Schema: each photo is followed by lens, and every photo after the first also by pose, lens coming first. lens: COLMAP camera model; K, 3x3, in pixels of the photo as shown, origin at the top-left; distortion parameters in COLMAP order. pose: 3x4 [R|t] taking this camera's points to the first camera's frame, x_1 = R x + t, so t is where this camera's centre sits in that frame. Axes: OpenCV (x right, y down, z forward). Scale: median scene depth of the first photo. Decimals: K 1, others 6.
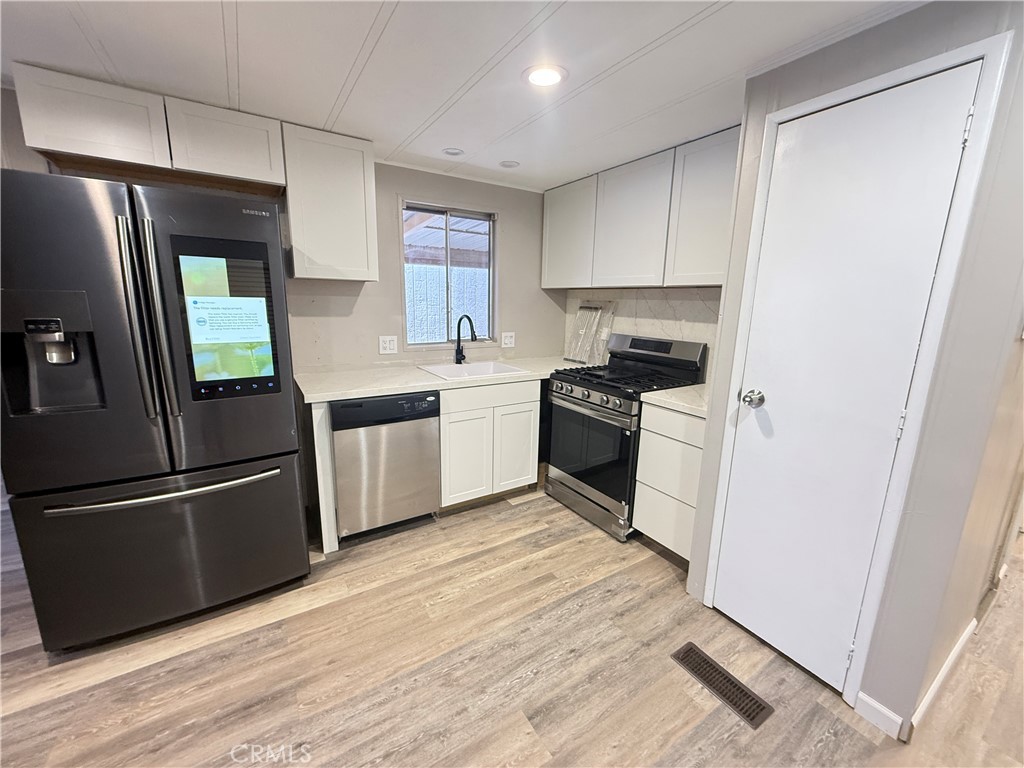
lens RADIAL K [[407.9, 0, 511.3], [0, 407.9, 384.2], [0, 0, 1]] dist [0.000176, 0.000112]
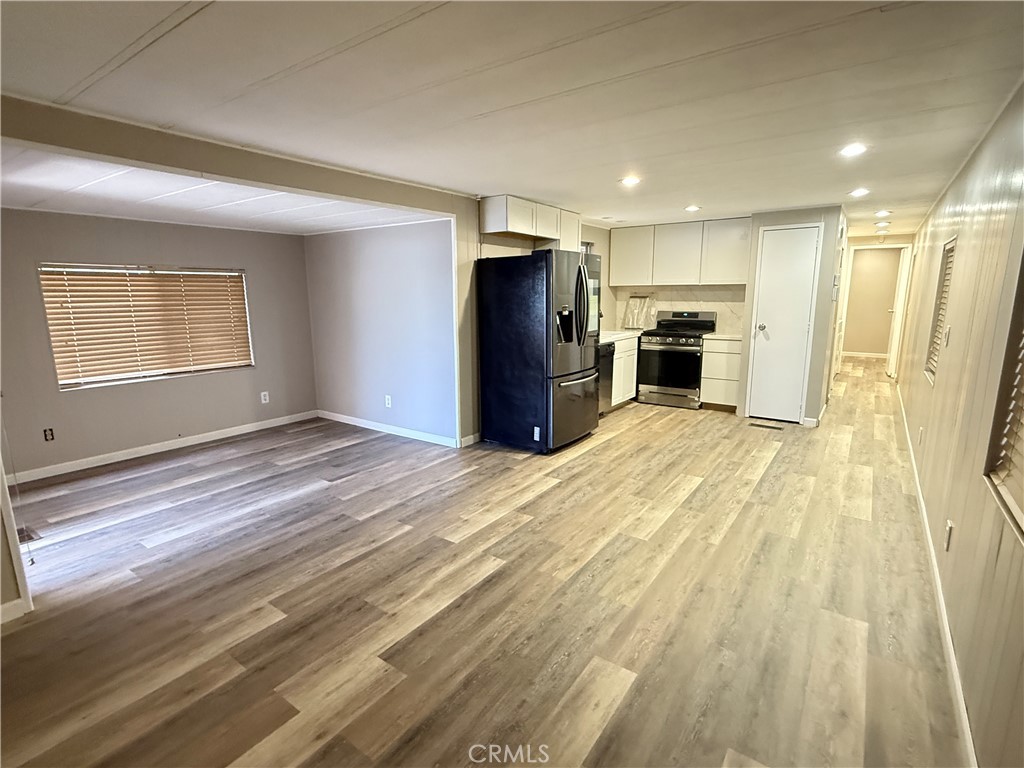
lens RADIAL K [[501.9, 0, 514.4], [0, 501.9, 385.7], [0, 0, 1]] dist [0.000653, -0.000829]
pose [[0.925420, -0.096037, 0.366572, -1.955136], [0.102923, 0.994689, 0.000765, 0.225252], [-0.364698, 0.037021, 0.930389, -1.332885]]
